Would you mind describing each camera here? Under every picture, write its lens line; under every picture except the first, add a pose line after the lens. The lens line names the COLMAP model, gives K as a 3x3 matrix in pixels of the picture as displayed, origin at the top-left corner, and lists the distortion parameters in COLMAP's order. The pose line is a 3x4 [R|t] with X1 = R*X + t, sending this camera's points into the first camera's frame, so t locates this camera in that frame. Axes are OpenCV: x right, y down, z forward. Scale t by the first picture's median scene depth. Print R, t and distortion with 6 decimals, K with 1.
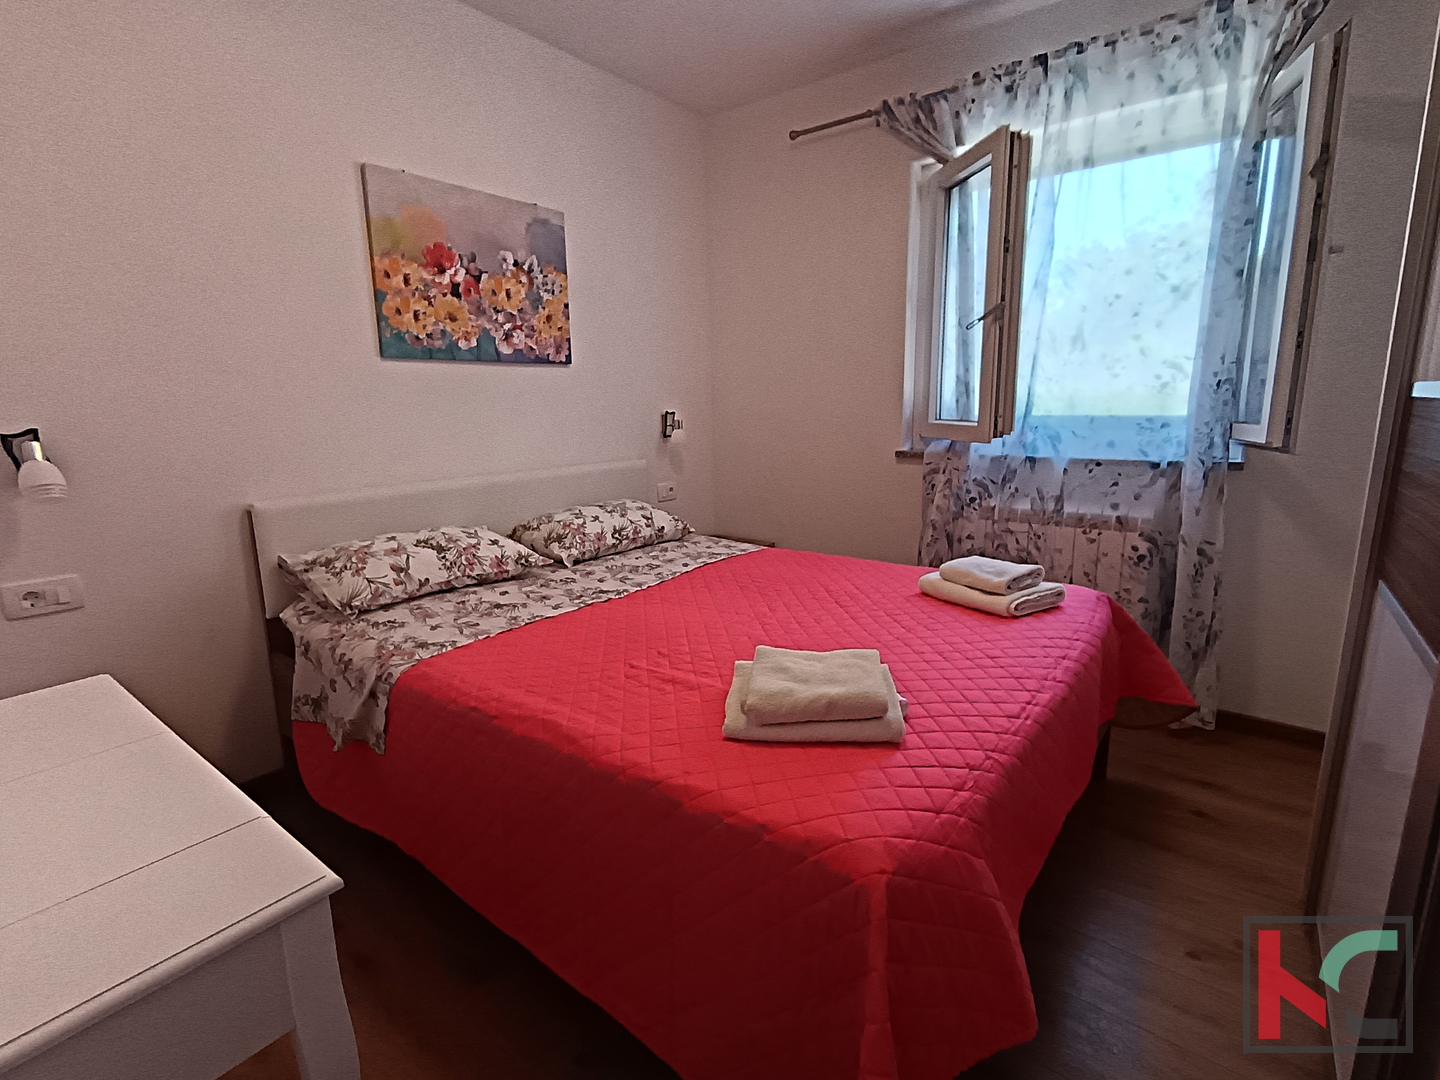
lens RADIAL K [[680.3, 0, 721.7], [0, 680.3, 526.3], [0, 0, 1]] dist [-0.002336, -0.000321]
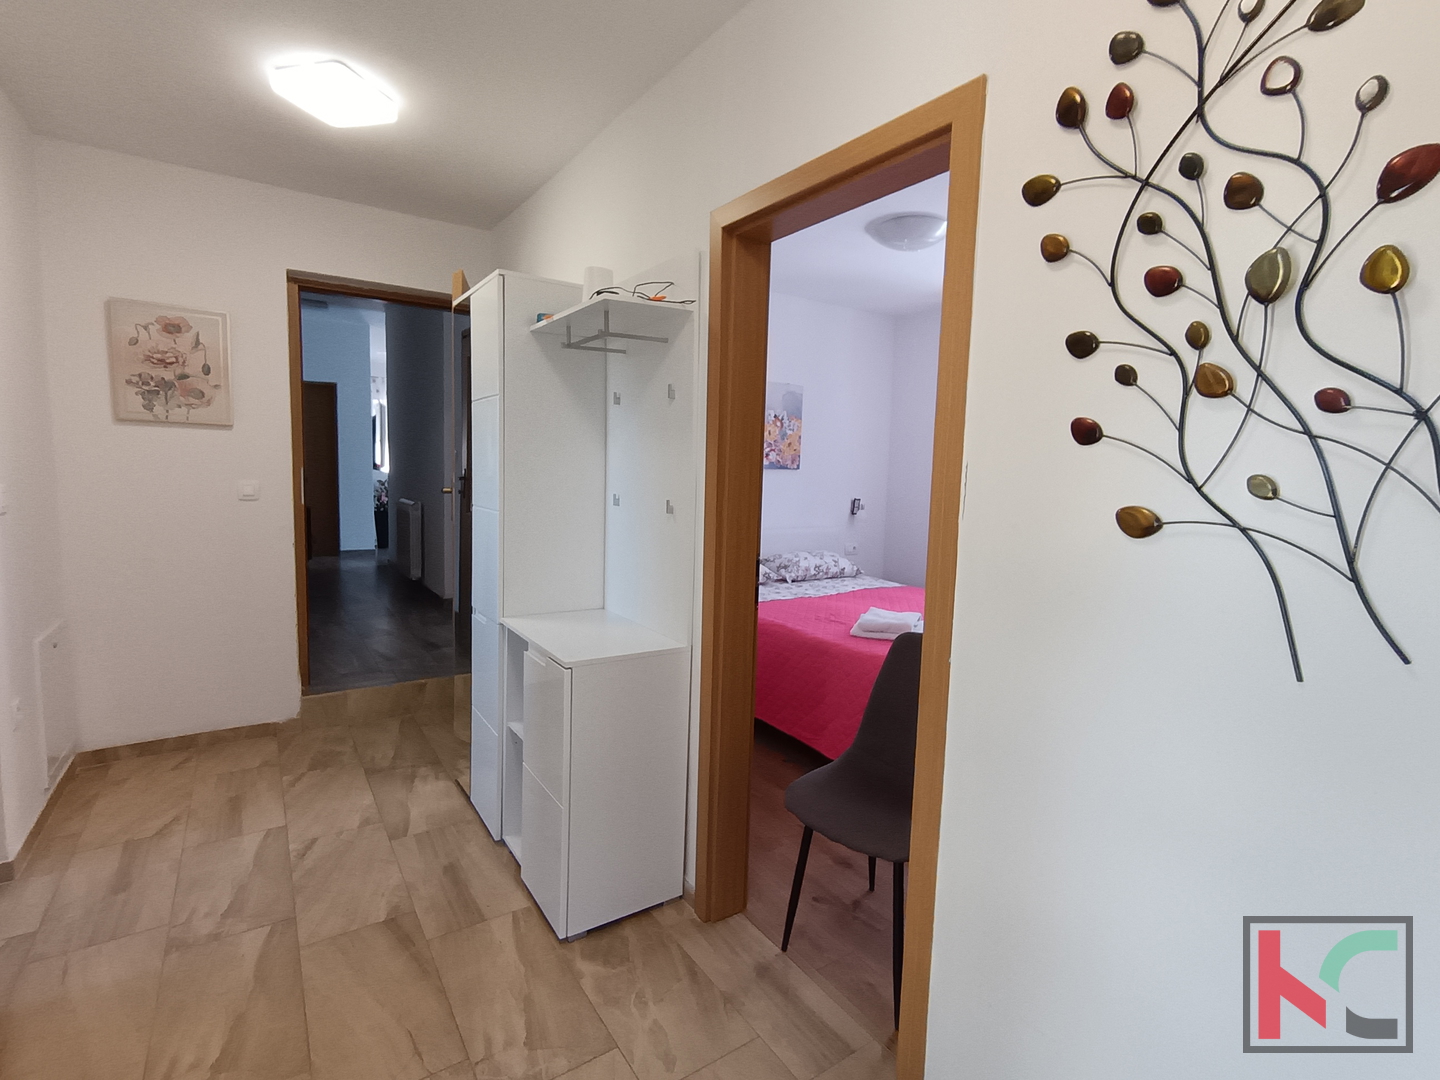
lens RADIAL K [[680.3, 0, 721.7], [0, 680.3, 526.3], [0, 0, 1]] dist [-0.002336, -0.000321]
pose [[0.952303, 0.072260, -0.296474, 0.123982], [-0.100538, 0.991610, -0.081249, 0.070316], [0.288116, 0.107180, 0.951579, -0.749351]]
